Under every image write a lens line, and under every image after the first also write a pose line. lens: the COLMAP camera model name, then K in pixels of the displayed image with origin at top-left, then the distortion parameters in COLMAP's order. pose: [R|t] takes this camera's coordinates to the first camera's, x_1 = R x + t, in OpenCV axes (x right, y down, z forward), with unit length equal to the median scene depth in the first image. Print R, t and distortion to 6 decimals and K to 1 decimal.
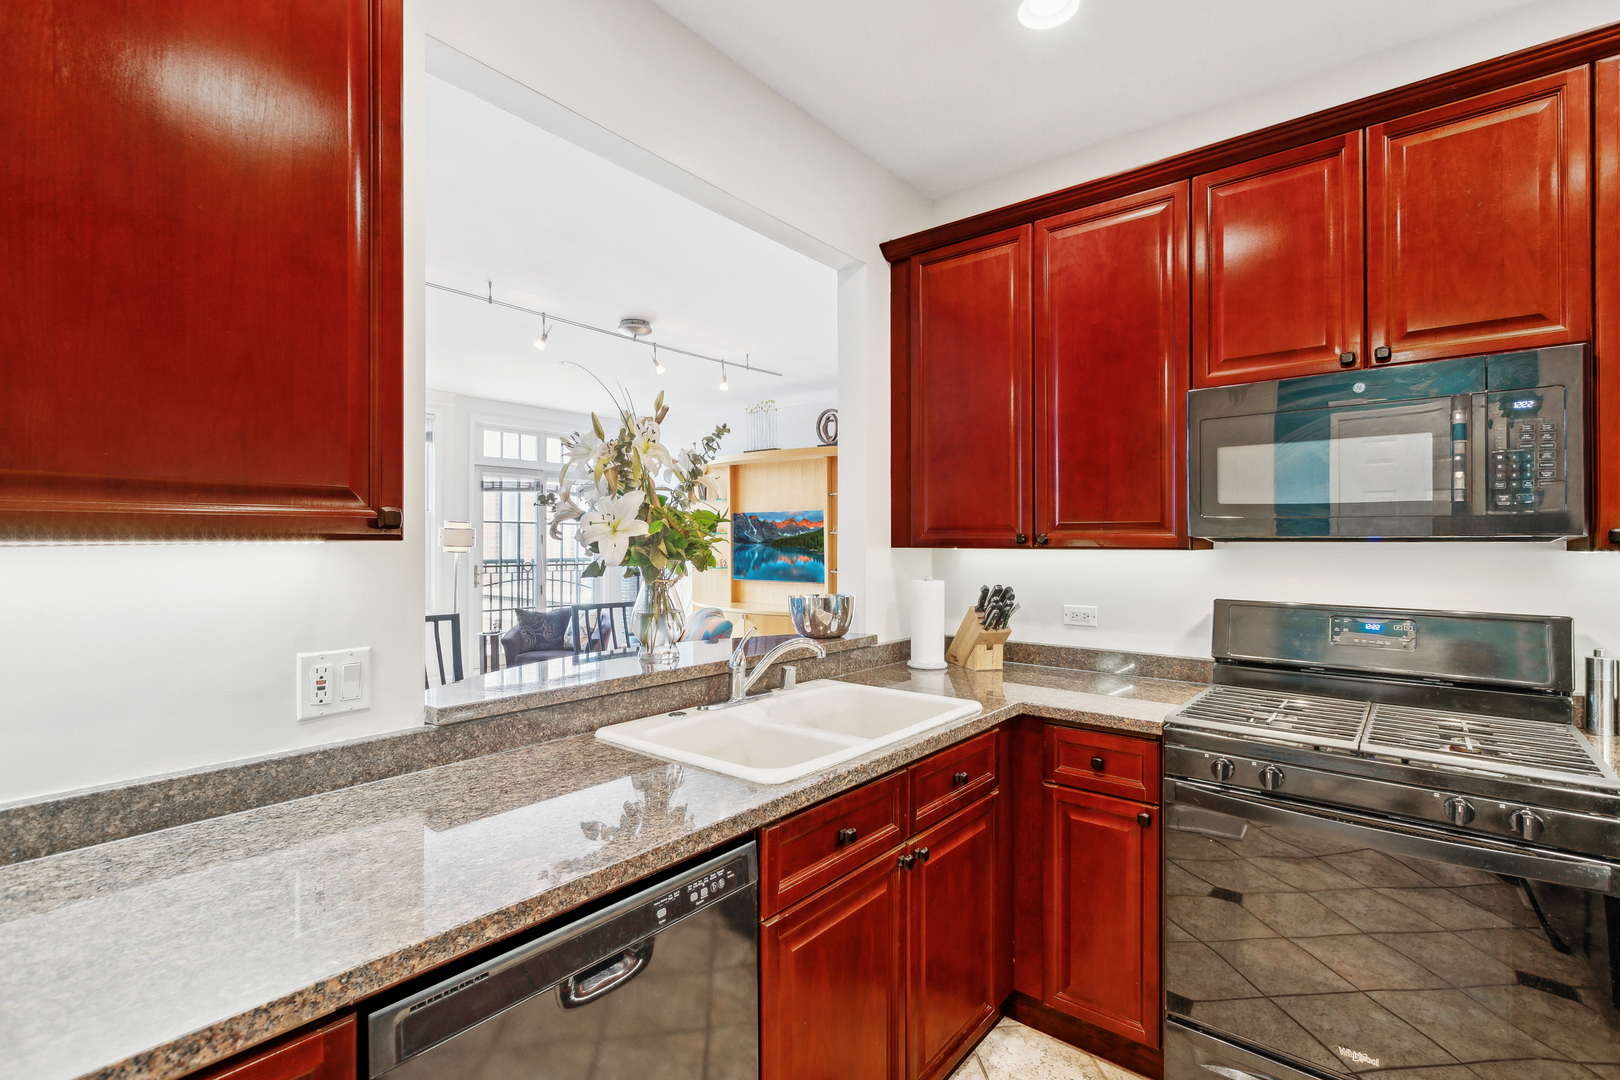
lens RADIAL K [[735.5, 0, 810.6], [0, 735.5, 540.6], [0, 0, 1]] dist [0.003115, -0.001926]
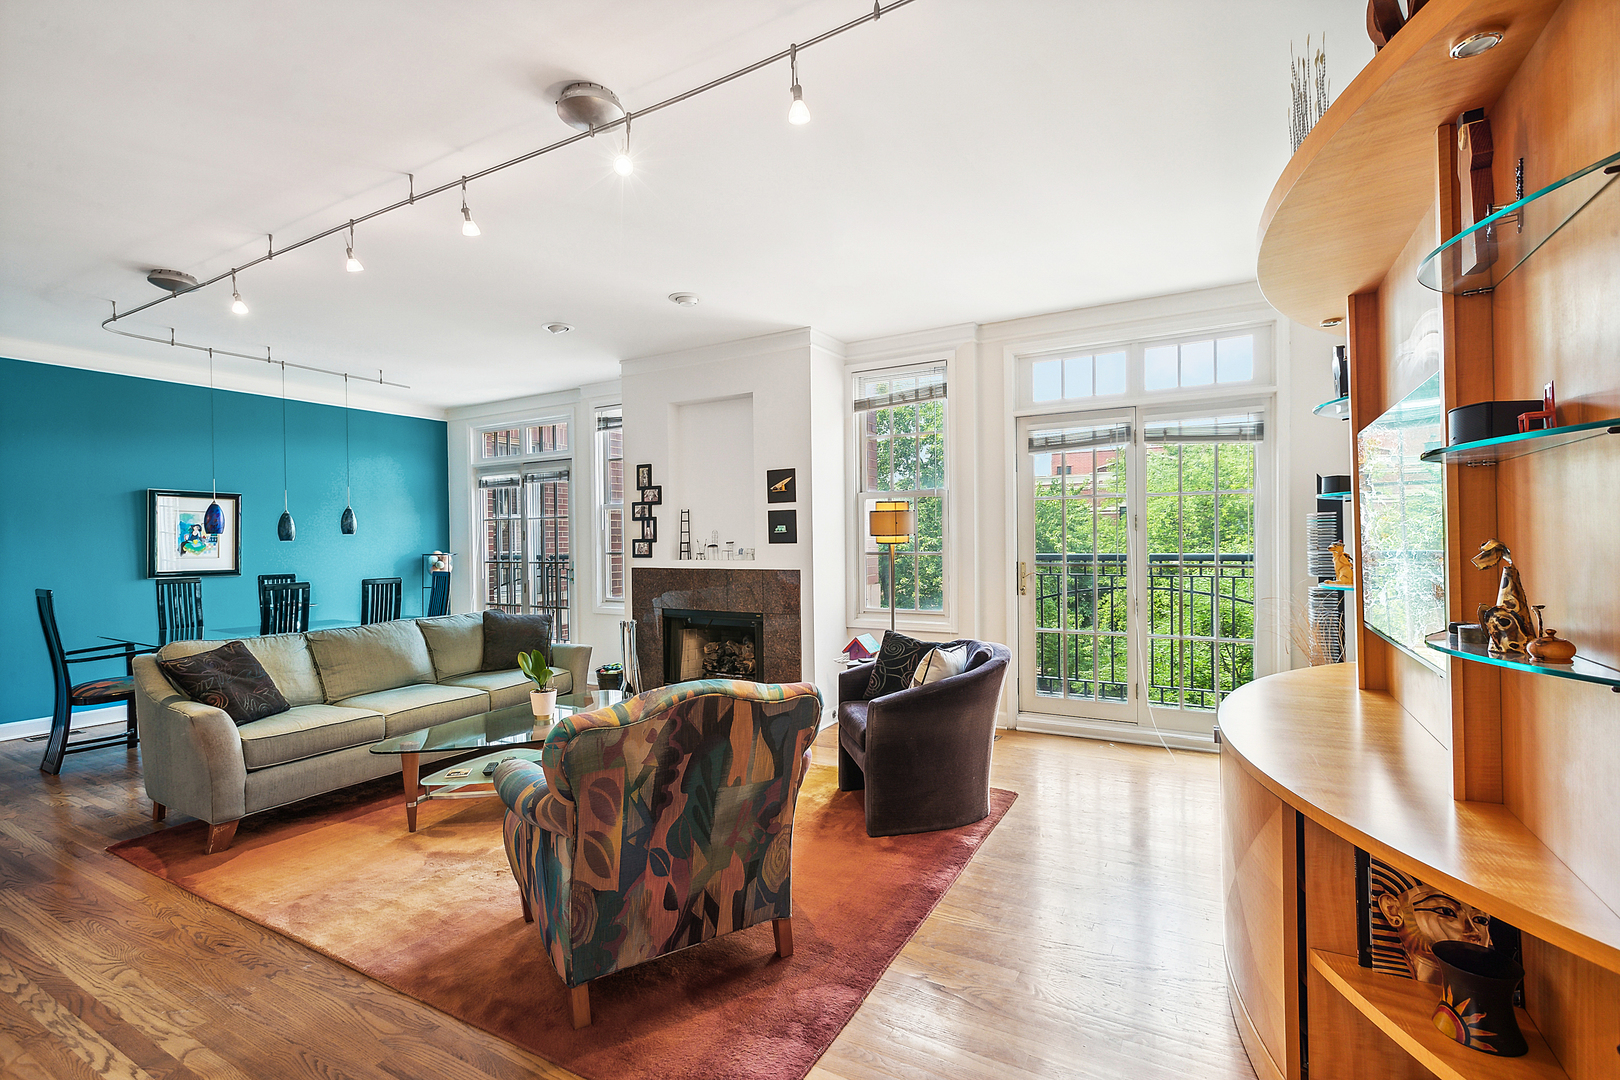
lens RADIAL K [[735.5, 0, 814.2], [0, 735.5, 540.0], [0, 0, 1]] dist [0.003115, -0.001926]
pose [[0.161313, -0.002147, -0.986901, 0.199738], [0.016523, 0.999863, 0.000525, 0.009658], [0.986765, -0.016392, 0.161327, 0.716143]]
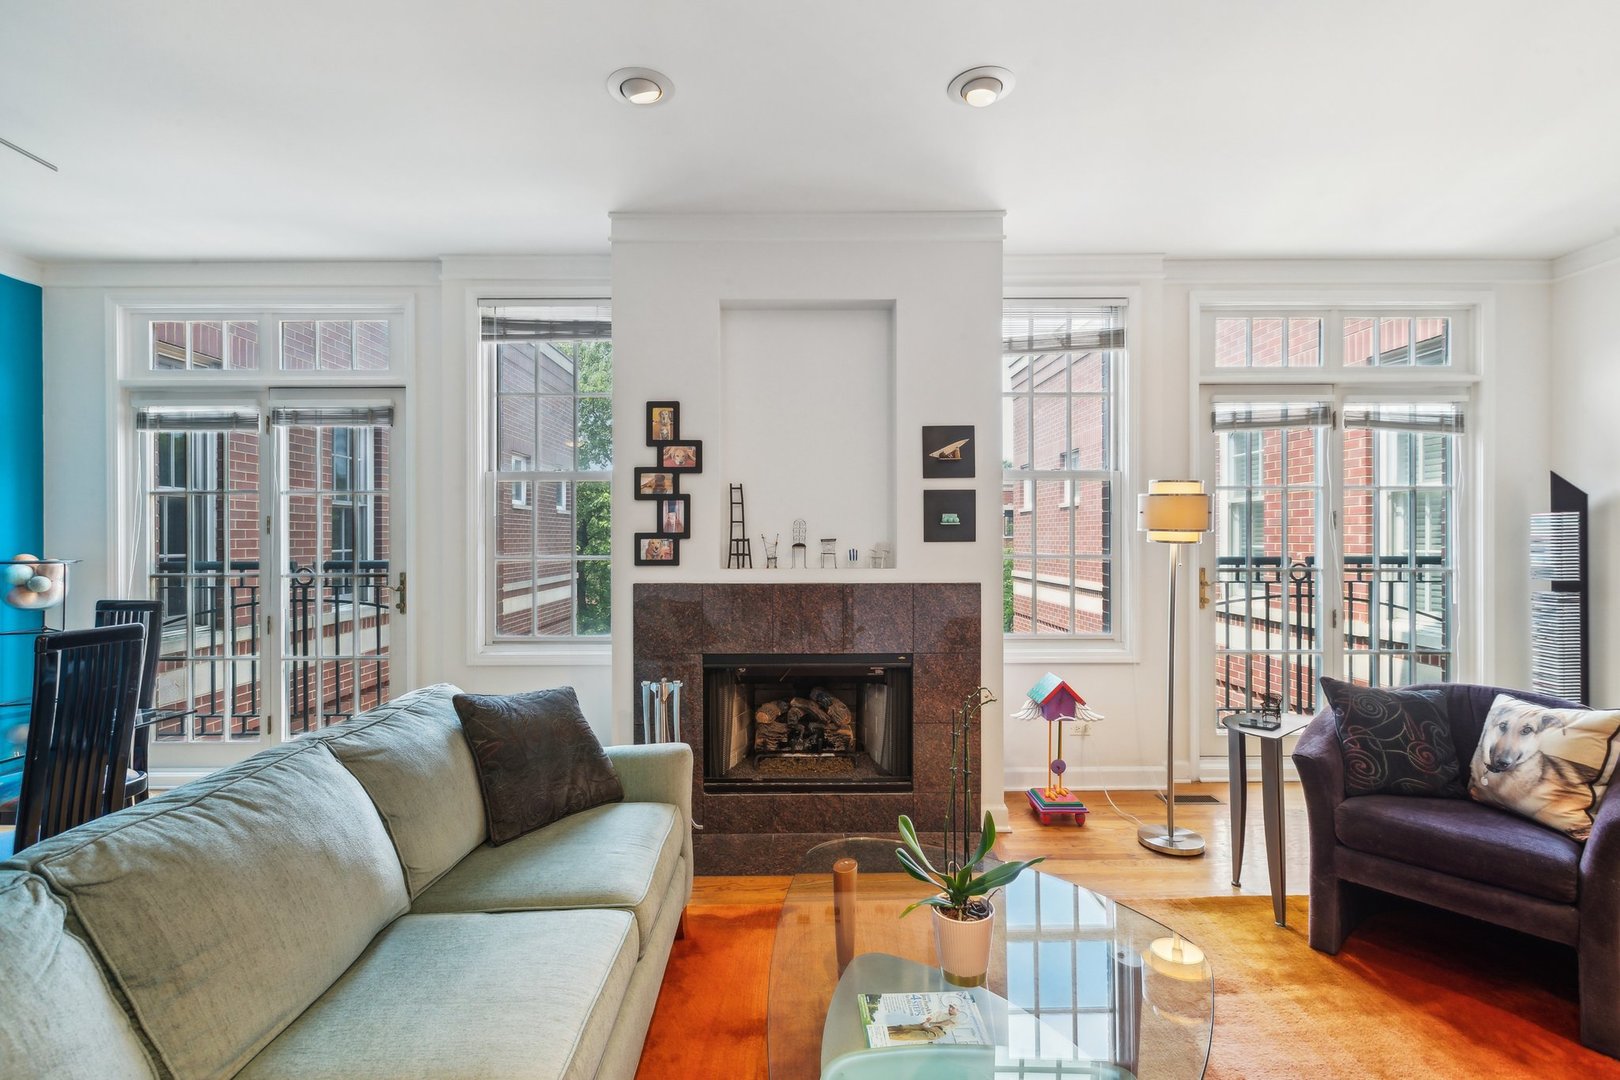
lens RADIAL K [[735.5, 0, 805.7], [0, 735.5, 540.6], [0, 0, 1]] dist [0.003115, -0.001926]
pose [[0.635165, -0.003274, -0.772369, -0.226044], [0.007326, 0.999972, 0.001786, 0.010657], [0.772341, -0.006793, 0.635171, 0.435682]]
